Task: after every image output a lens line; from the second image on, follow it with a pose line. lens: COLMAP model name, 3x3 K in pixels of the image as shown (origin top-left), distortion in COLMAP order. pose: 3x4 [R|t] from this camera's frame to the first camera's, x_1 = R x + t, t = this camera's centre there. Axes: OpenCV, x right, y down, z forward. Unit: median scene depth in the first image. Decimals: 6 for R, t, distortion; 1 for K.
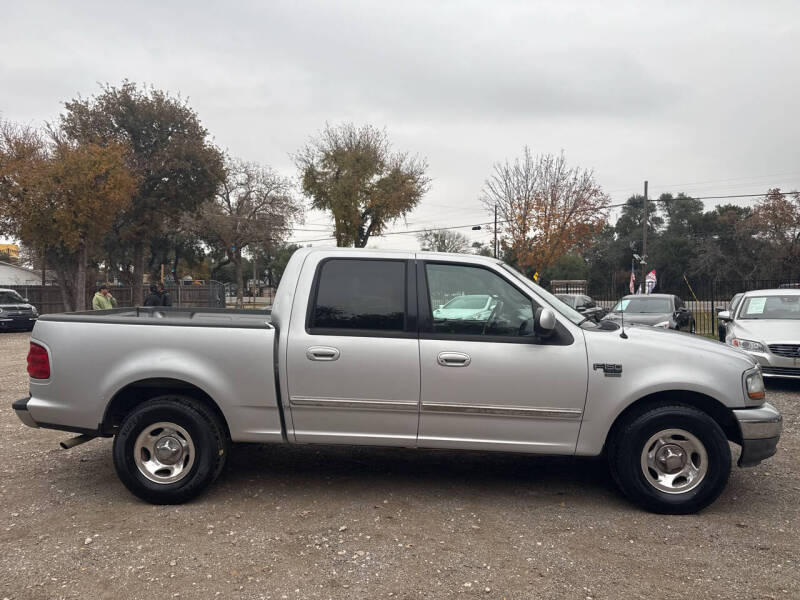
lens RADIAL K [[558.8, 0, 400.0], [0, 558.8, 300.0], [0, 0, 1]] dist [0.101569, -0.181215]
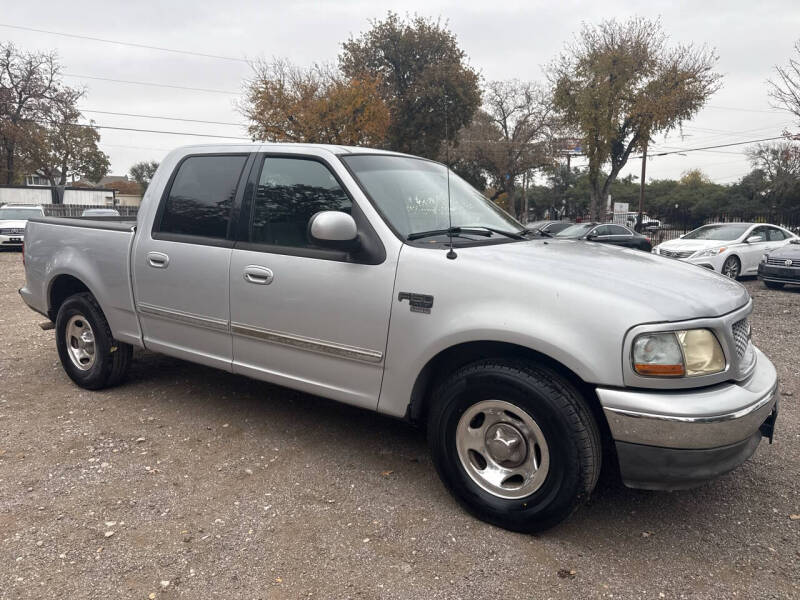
lens RADIAL K [[560.0, 0, 393.7], [0, 560.0, 305.1], [0, 0, 1]] dist [0.060893, -0.084646]
pose [[0.855259, 0.087367, -0.510783, 0.101202], [-0.019872, 0.990490, 0.136143, 0.005022], [0.517819, -0.106288, 0.848862, 0.058722]]
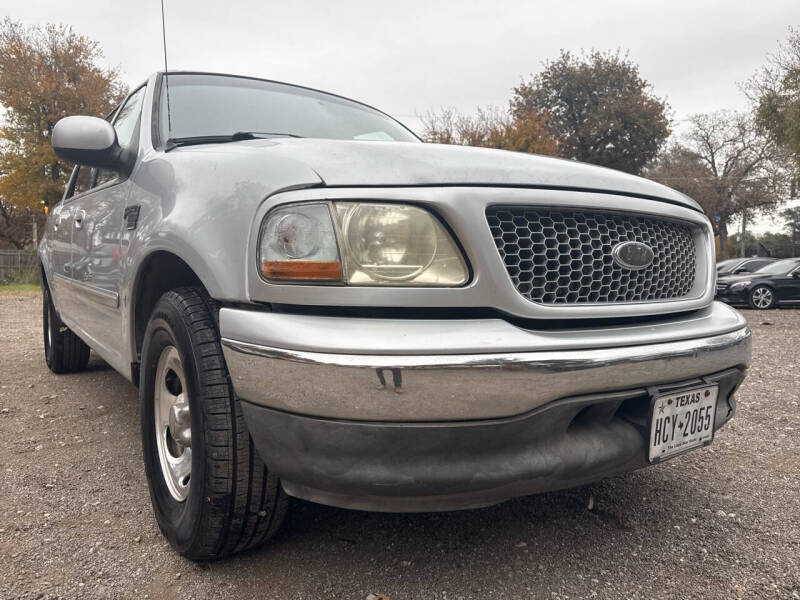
lens RADIAL K [[571.5, 0, 400.0], [0, 571.5, 300.0], [0, 0, 1]] dist [0.029604, -0.030253]
pose [[0.636083, 0.036923, -0.770737, 0.133227], [-0.018656, 0.999298, 0.032475, 0.025375], [0.771395, -0.006278, 0.636326, 0.124107]]
